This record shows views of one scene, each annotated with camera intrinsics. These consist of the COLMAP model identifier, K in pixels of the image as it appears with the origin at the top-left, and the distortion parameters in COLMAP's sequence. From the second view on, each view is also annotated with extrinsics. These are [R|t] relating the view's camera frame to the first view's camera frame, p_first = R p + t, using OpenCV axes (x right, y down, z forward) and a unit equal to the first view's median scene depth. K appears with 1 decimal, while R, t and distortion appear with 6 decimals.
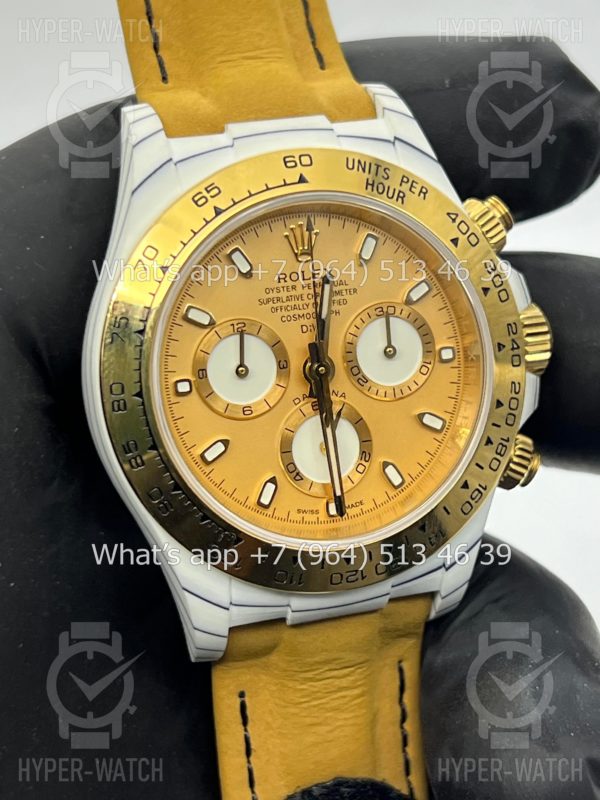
lens RADIAL K [[1846.4, 0, 299.9], [0, 1846.4, 400.3], [0, 0, 1]] dist [0.319418, 0.000000]
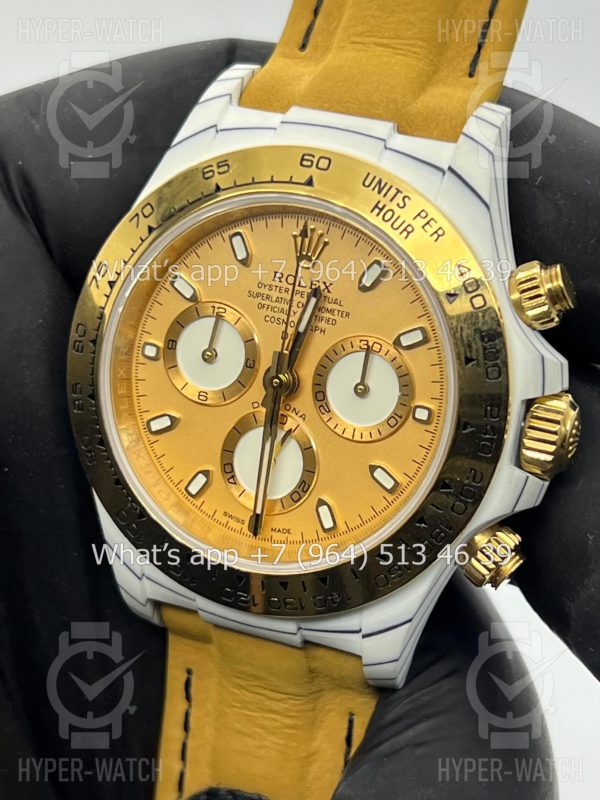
lens RADIAL K [[1846.4, 0, 316.4], [0, 1846.4, 396.6], [0, 0, 1]] dist [0.319418, 0.000000]
pose [[0.752149, 0.334093, -0.568027, 0.556365], [-0.299131, 0.941133, 0.157448, -0.161468], [0.587191, 0.051490, 0.807809, 0.248025]]
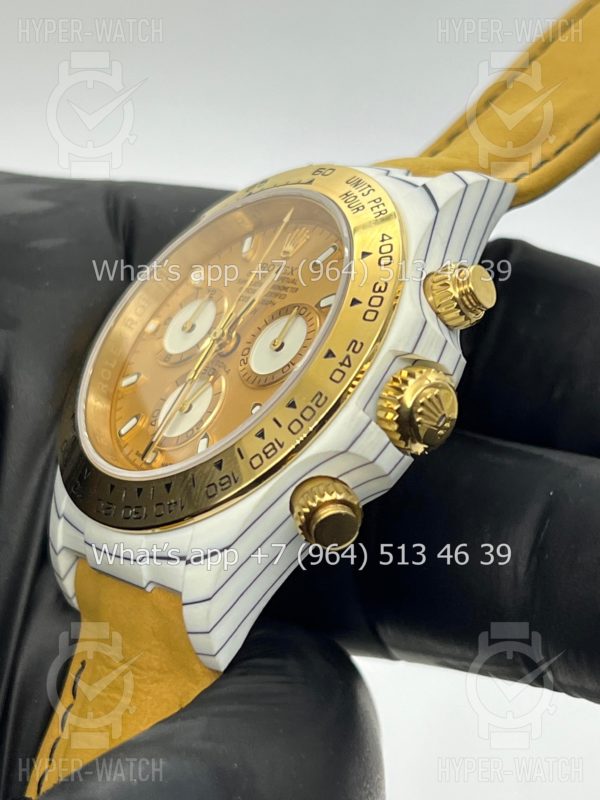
lens RADIAL K [[1846.4, 0, 303.7], [0, 1846.4, 398.4], [0, 0, 1]] dist [0.319418, 0.000000]
pose [[0.330100, 0.065123, -0.941697, 0.968217], [-0.598059, 0.786268, -0.155268, 0.137667], [0.730315, 0.614444, 0.298495, 0.742443]]
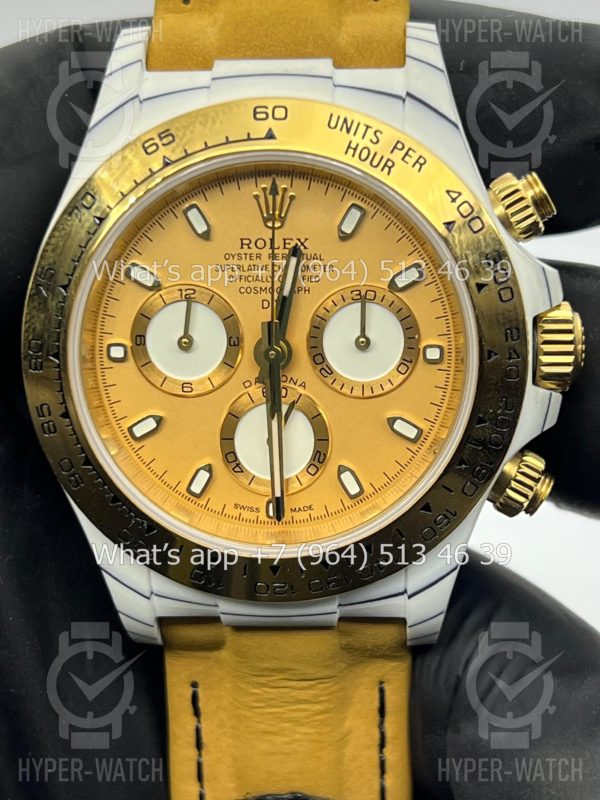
lens RADIAL K [[1846.4, 0, 304.4], [0, 1846.4, 398.8], [0, 0, 1]] dist [0.319418, 0.000000]
pose [[0.929793, 0.153968, -0.334334, 0.318553], [-0.123114, 0.986083, 0.111729, -0.094244], [0.346883, -0.062723, 0.935809, 0.178665]]
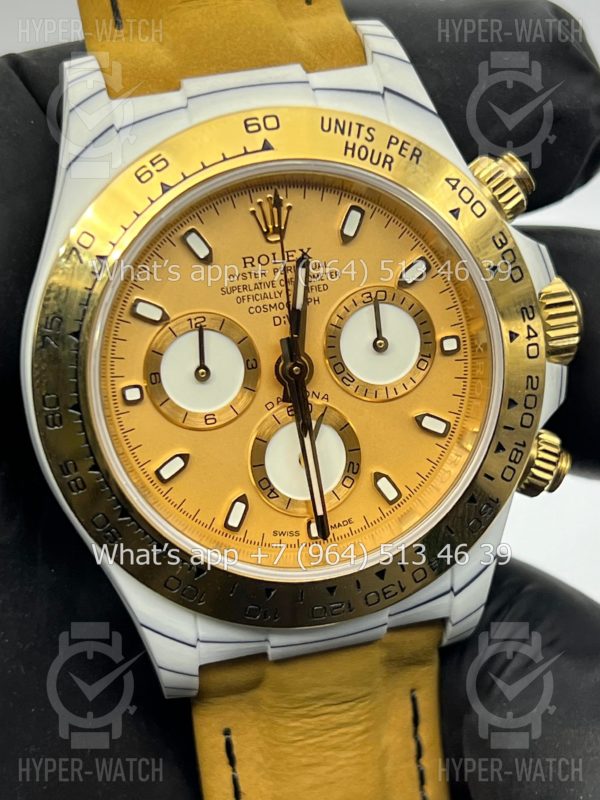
lens RADIAL K [[1846.4, 0, 296.7], [0, 1846.4, 403.3], [0, 0, 1]] dist [0.319418, 0.000000]
pose [[0.994821, -0.011563, -0.100983, 0.096408], [0.018849, 0.997263, 0.071498, -0.061176], [0.099879, -0.073031, 0.992316, 0.151287]]
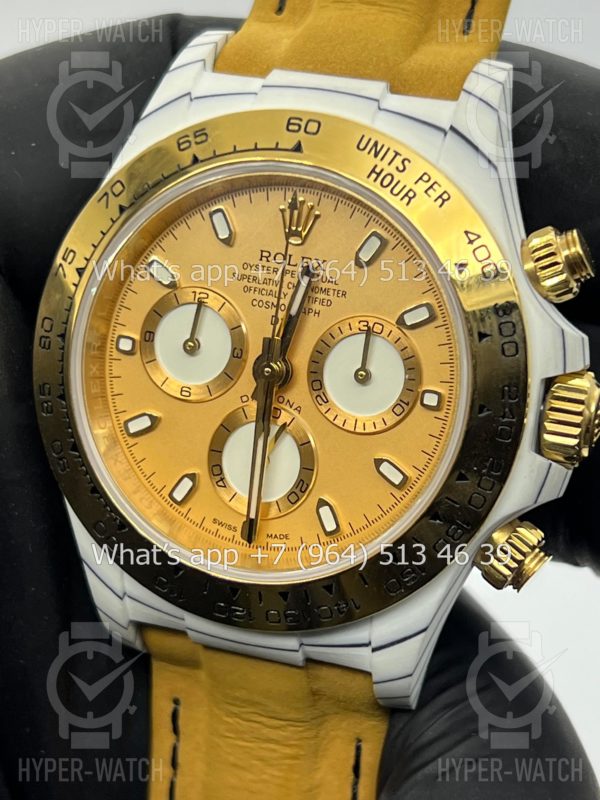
lens RADIAL K [[1846.4, 0, 310.9], [0, 1846.4, 400.2], [0, 0, 1]] dist [0.319418, 0.000000]
pose [[0.782408, 0.288817, -0.551745, 0.494295], [-0.270037, 0.955675, 0.117329, -0.107520], [0.561175, 0.057192, 0.825719, 0.303510]]
